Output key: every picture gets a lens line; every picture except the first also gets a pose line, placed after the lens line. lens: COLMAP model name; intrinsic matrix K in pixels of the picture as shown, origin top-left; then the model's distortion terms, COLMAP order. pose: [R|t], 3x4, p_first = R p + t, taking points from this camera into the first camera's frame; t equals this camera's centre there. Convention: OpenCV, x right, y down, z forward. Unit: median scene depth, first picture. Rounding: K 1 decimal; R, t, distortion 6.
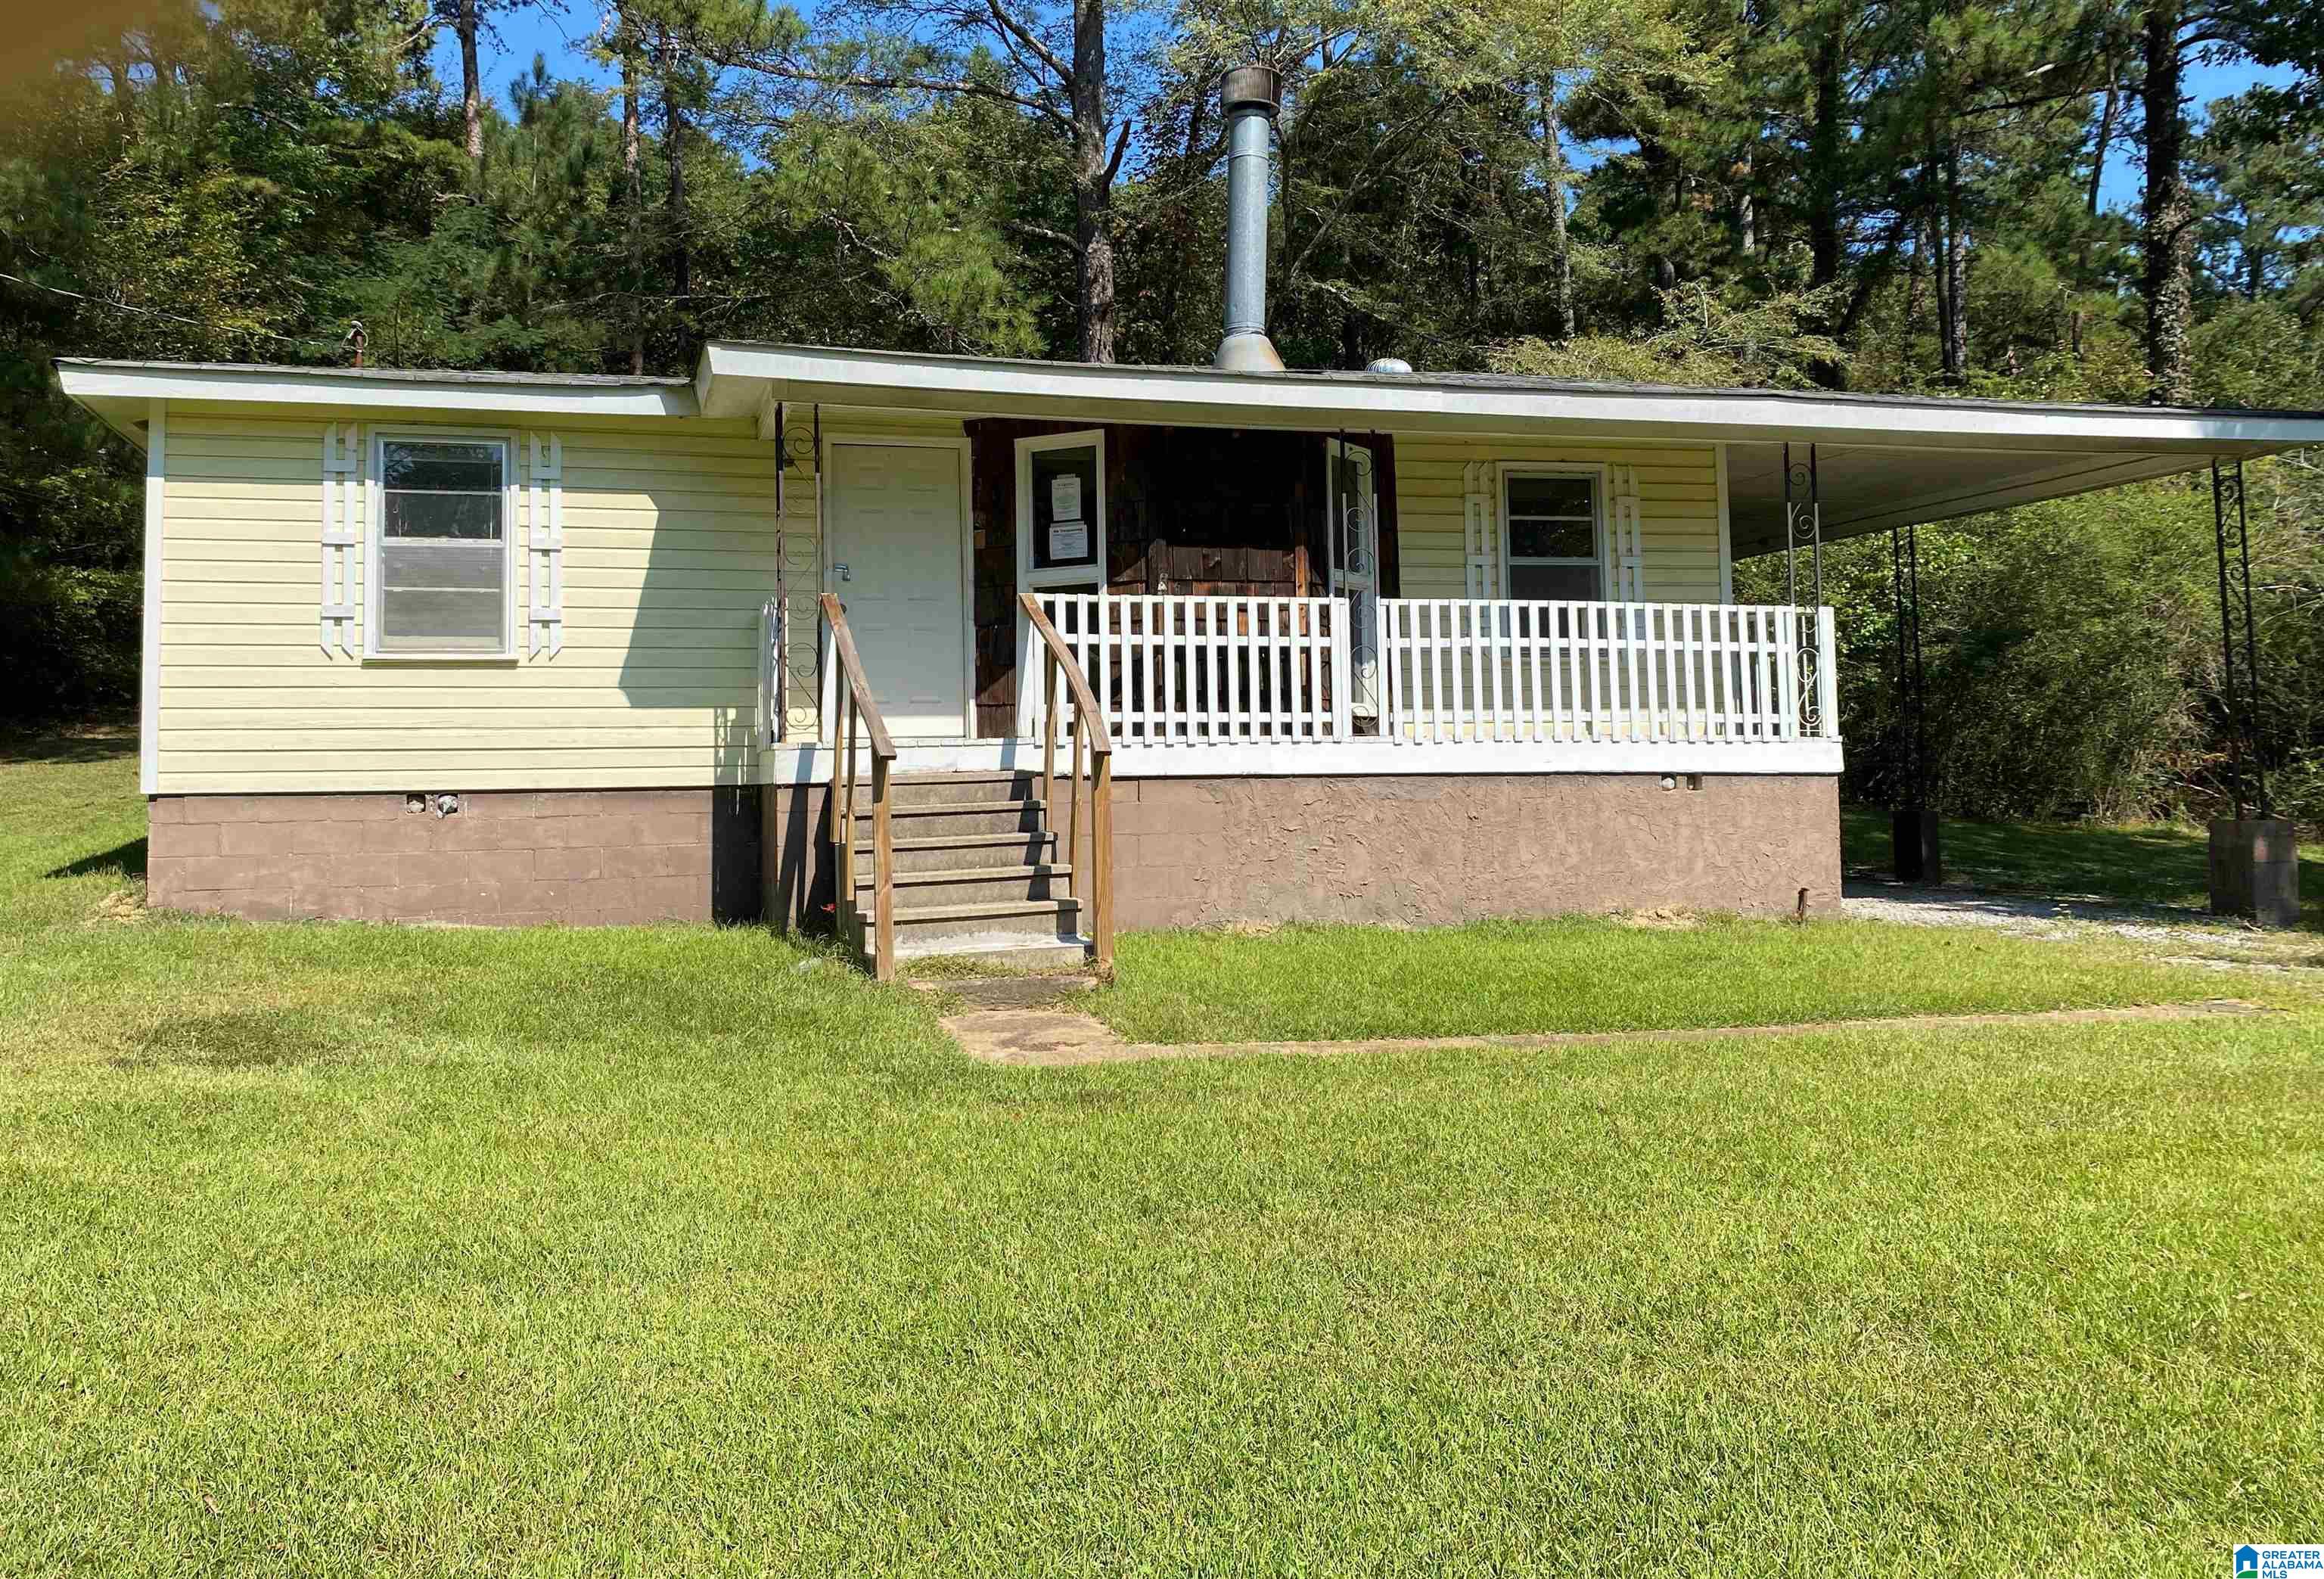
lens RADIAL K [[1873.7, 0, 1162.0], [0, 1873.7, 789.5], [0, 0, 1]] dist [0.075326, -0.074626]
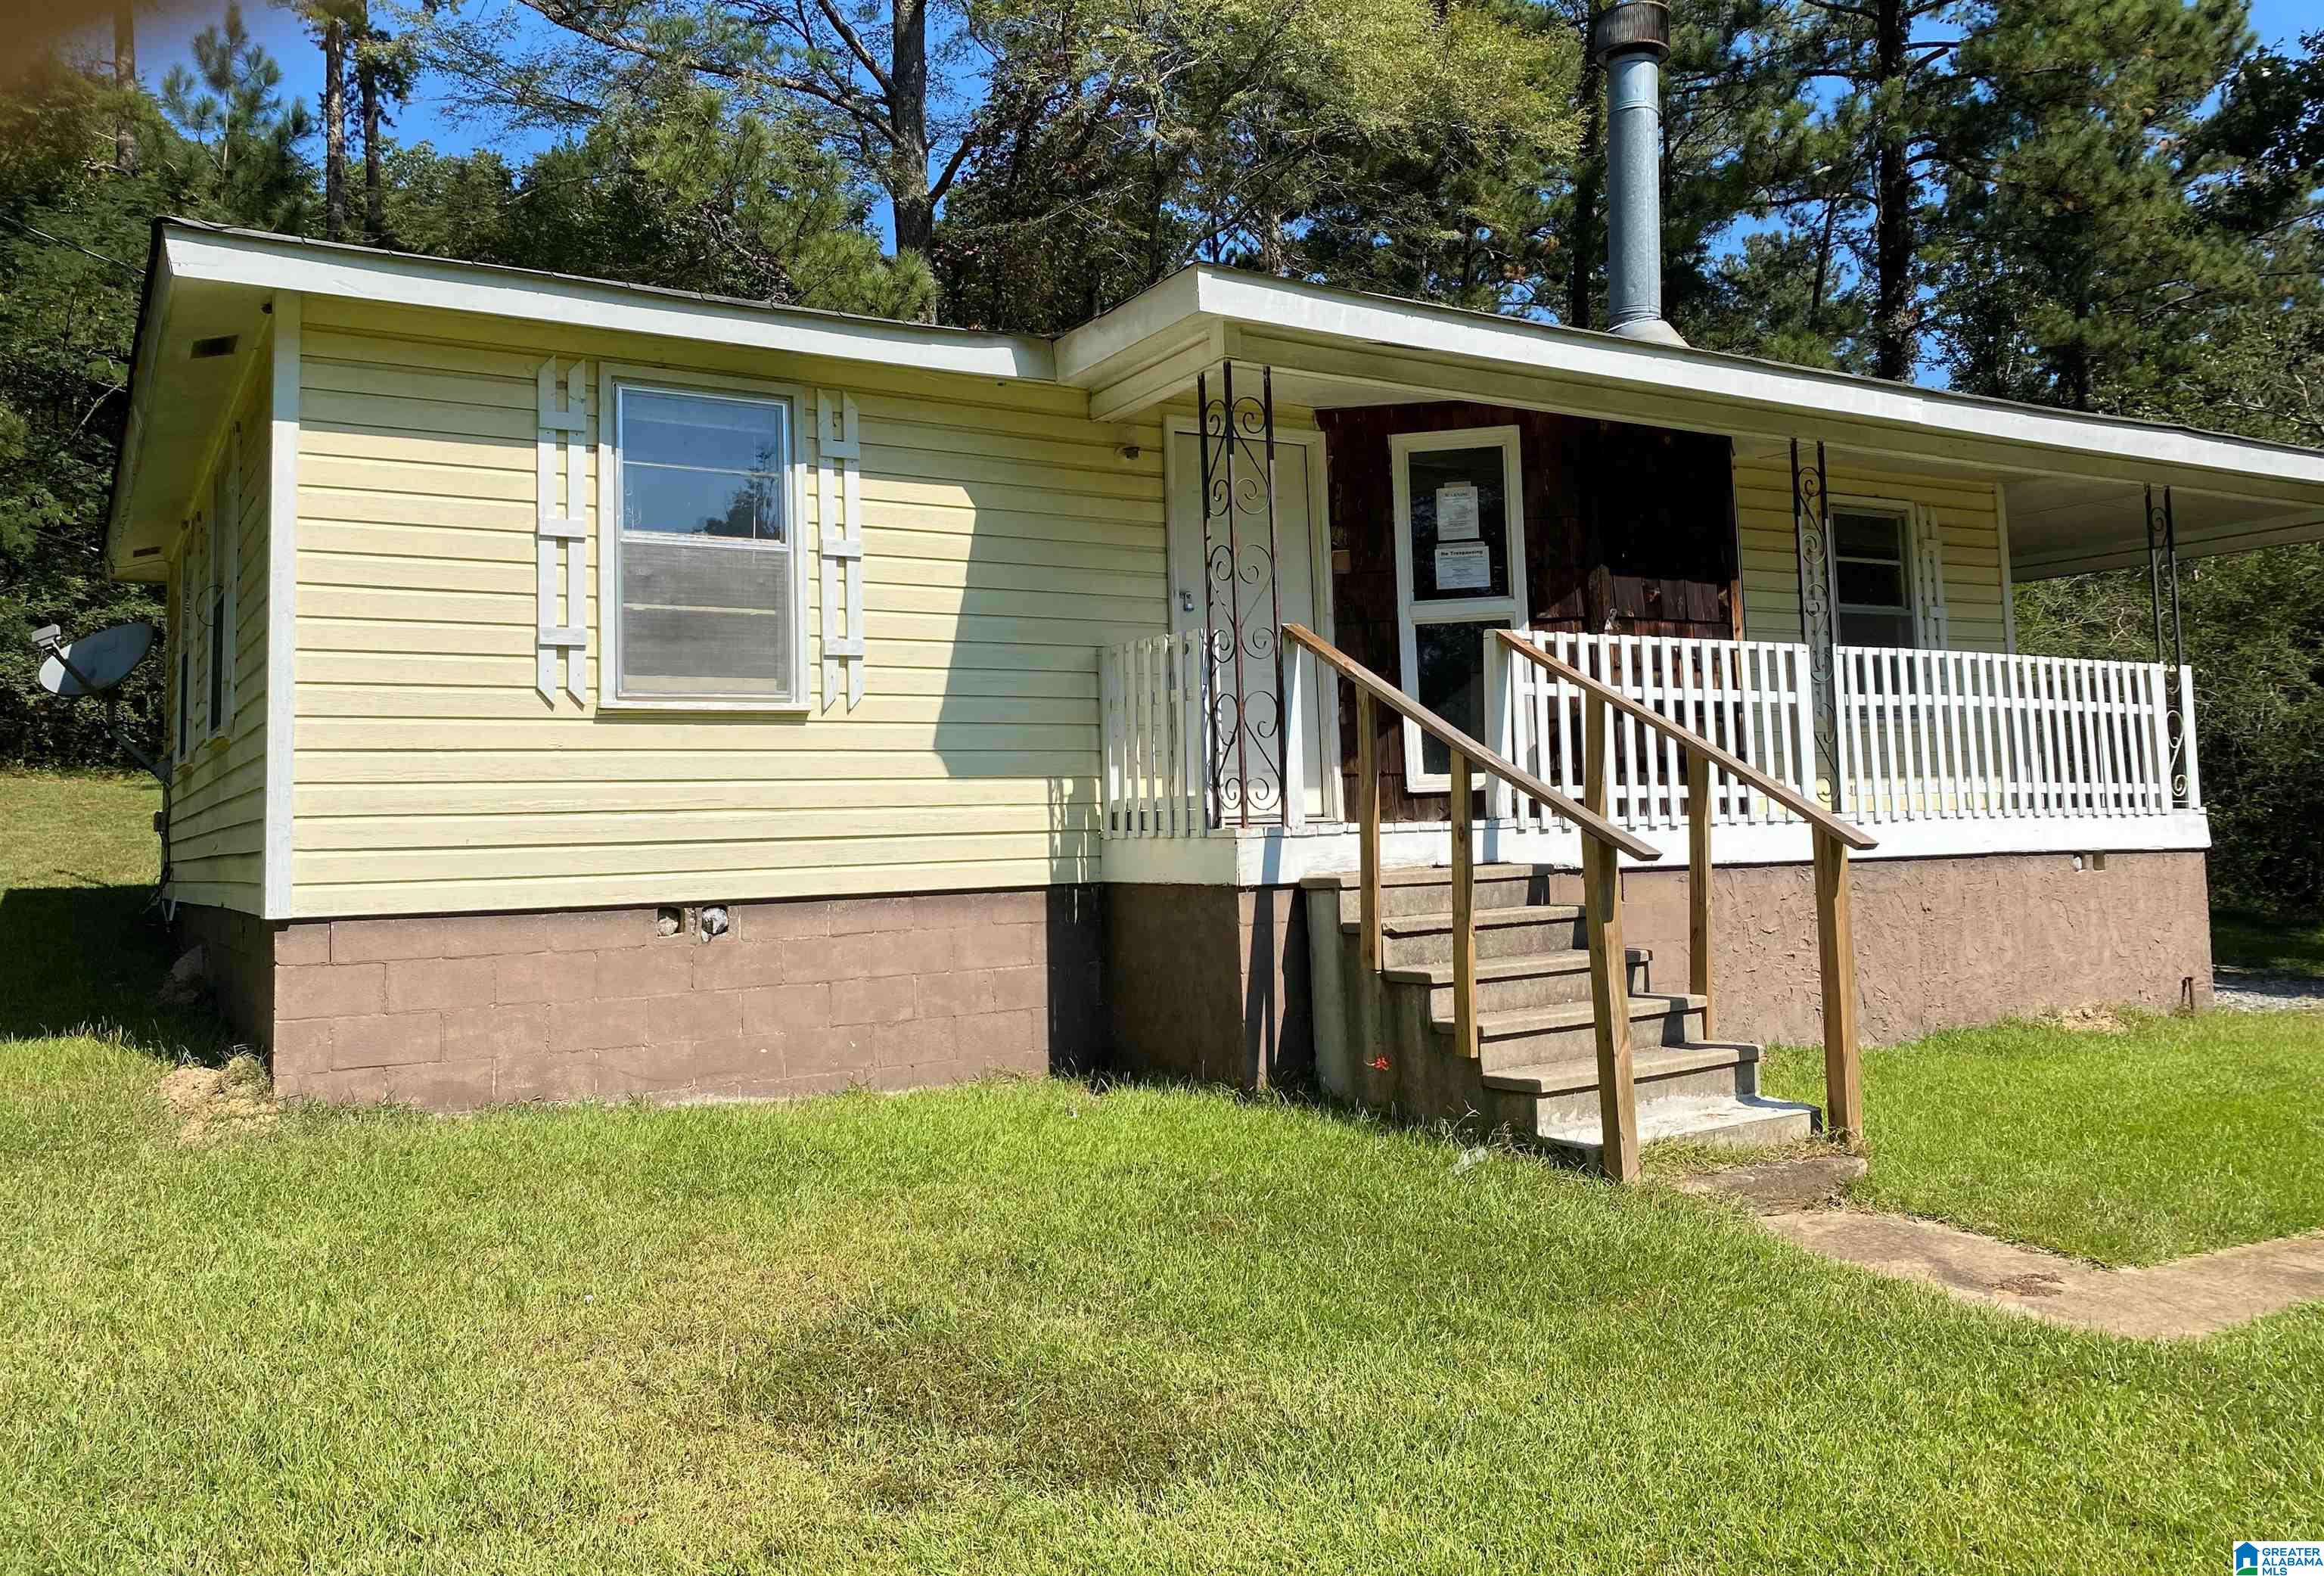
lens RADIAL K [[1780.1, 0, 1162.0], [0, 1780.1, 788.0], [0, 0, 1]] dist [0.059373, -0.002738]
pose [[0.964441, -0.002571, 0.264286, -0.379209], [0.010506, 0.999535, -0.028614, -0.019515], [-0.264089, 0.030373, 0.964020, 0.320099]]
